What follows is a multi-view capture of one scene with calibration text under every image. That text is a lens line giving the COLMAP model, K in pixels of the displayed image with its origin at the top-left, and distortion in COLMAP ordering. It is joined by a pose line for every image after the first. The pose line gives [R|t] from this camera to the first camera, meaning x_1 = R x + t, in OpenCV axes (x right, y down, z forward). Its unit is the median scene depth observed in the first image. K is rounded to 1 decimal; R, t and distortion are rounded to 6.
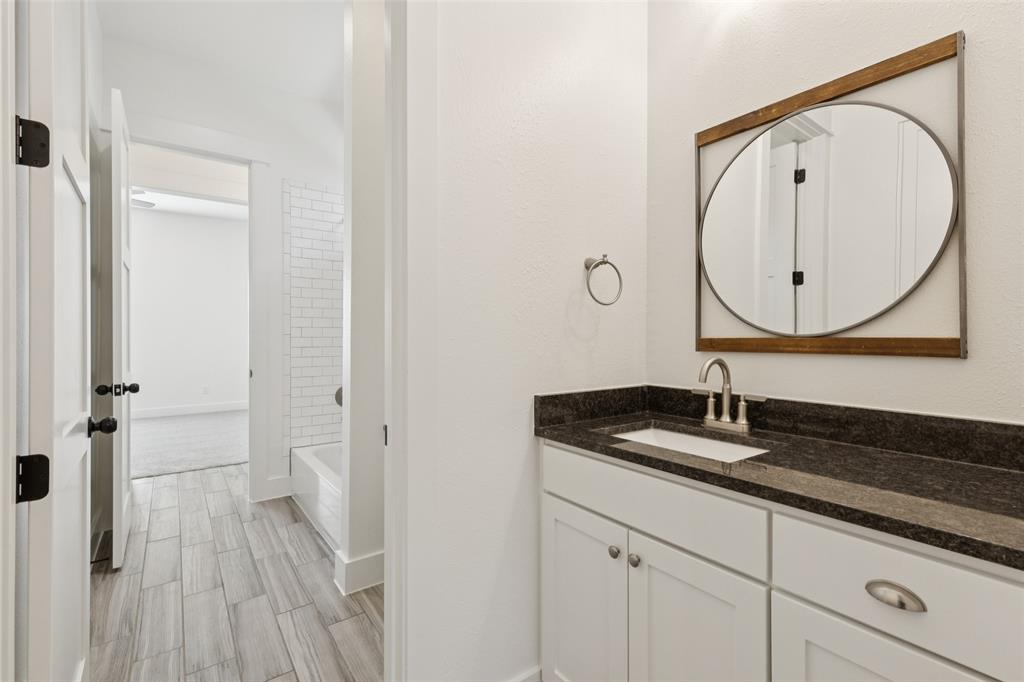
lens RADIAL K [[465.6, 0, 515.6], [0, 465.6, 337.2], [0, 0, 1]] dist [0.012883, -0.001824]
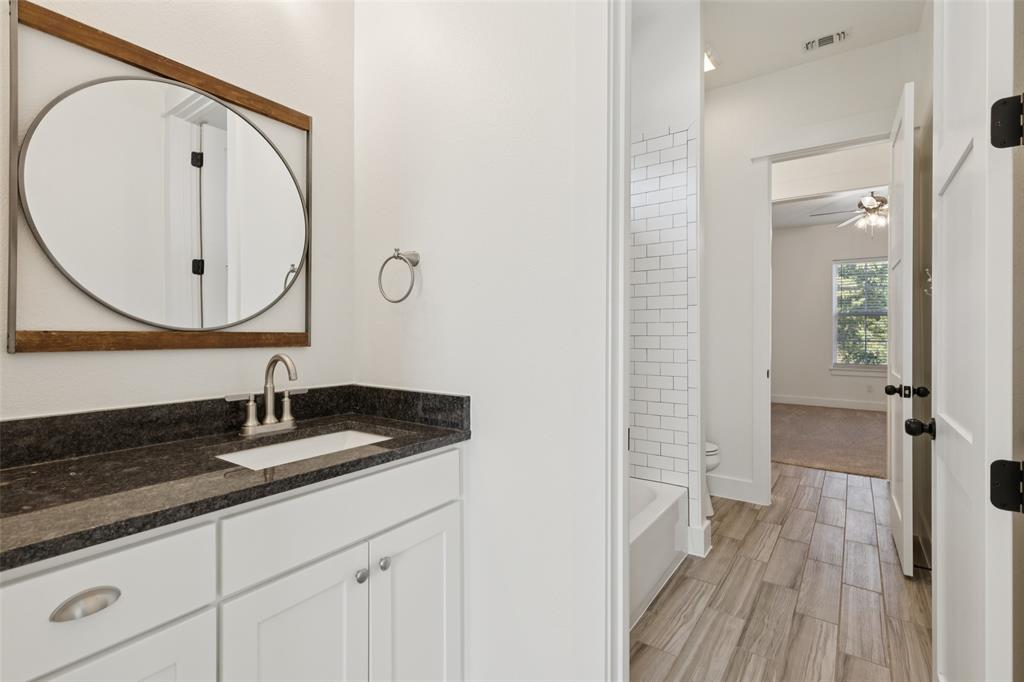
lens RADIAL K [[465.6, 0, 536.4], [0, 465.6, 336.5], [0, 0, 1]] dist [0.012883, -0.001824]
pose [[-0.331366, -0.009051, 0.943459, -0.627225], [0.000539, 0.999952, 0.009783, 0.000184], [-0.943502, 0.003750, -0.331345, 0.849418]]
